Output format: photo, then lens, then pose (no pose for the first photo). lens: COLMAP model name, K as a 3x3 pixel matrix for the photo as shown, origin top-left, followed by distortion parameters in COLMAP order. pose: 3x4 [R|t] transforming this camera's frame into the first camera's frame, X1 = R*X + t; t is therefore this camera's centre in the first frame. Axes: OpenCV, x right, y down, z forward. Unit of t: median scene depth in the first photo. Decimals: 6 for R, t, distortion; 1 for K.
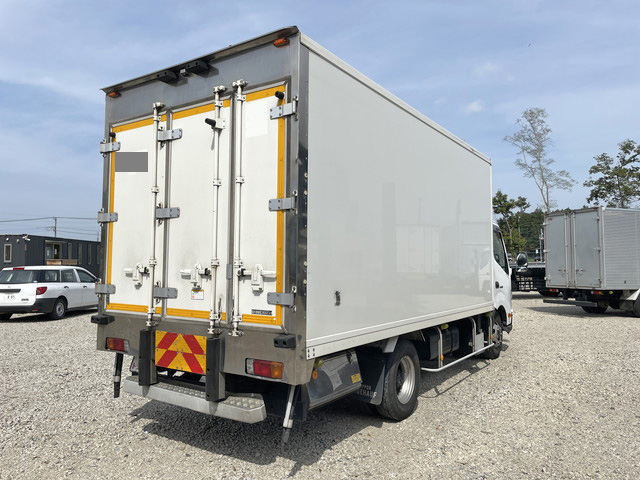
lens RADIAL K [[483.1, 0, 320.5], [0, 483.1, 235.8], [0, 0, 1]] dist [0.085613, -0.104409]
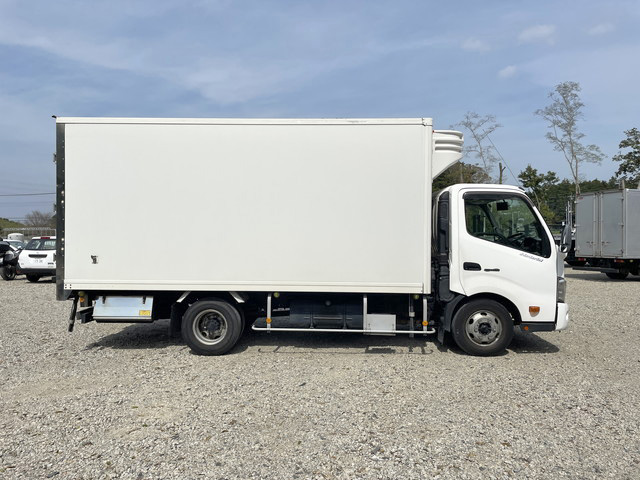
lens RADIAL K [[481.0, 0, 329.8], [0, 481.0, 241.9], [0, 0, 1]] dist [0.176856, -0.225806]
pose [[0.999762, 0.004825, -0.021271, -0.032691], [-0.003283, 0.997401, 0.071977, -0.004326], [0.021563, -0.071890, 0.997179, -0.061909]]
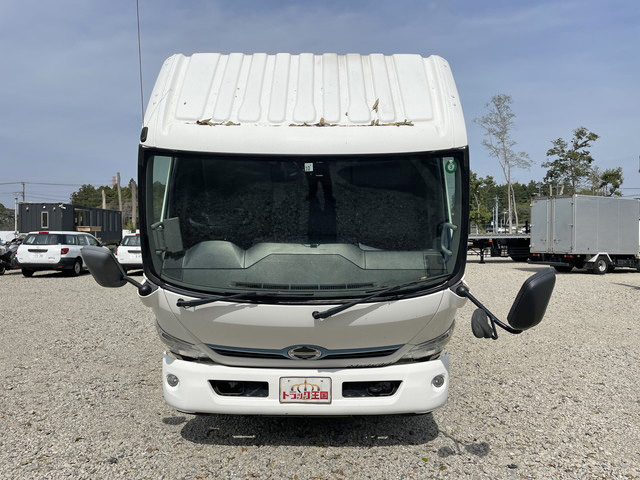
lens RADIAL K [[483.1, 0, 320.5], [0, 483.1, 235.8], [0, 0, 1]] dist [0.085613, -0.104409]
pose [[0.995628, 0.010686, 0.092790, -0.077364], [-0.016579, 0.997878, 0.062972, -0.005097], [-0.091920, -0.064235, 0.993692, -0.090033]]
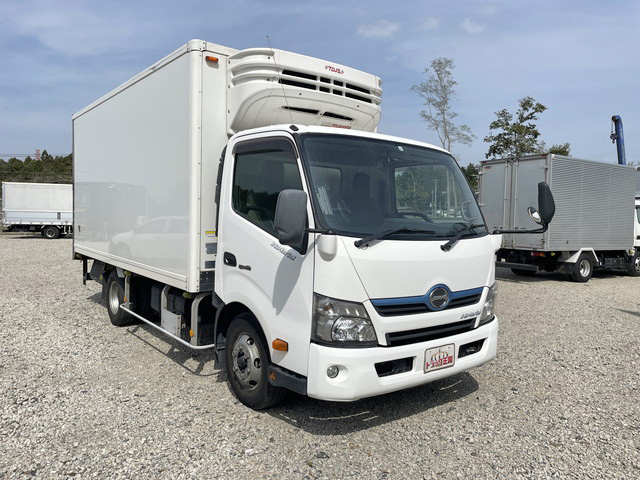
lens RADIAL K [[483.1, 0, 320.5], [0, 483.1, 235.8], [0, 0, 1]] dist [0.085613, -0.104409]
pose [[0.978693, 0.011554, 0.205003, 0.003620], [-0.032630, 0.994480, 0.099723, 0.002981], [-0.202719, -0.104288, 0.973668, 0.071480]]
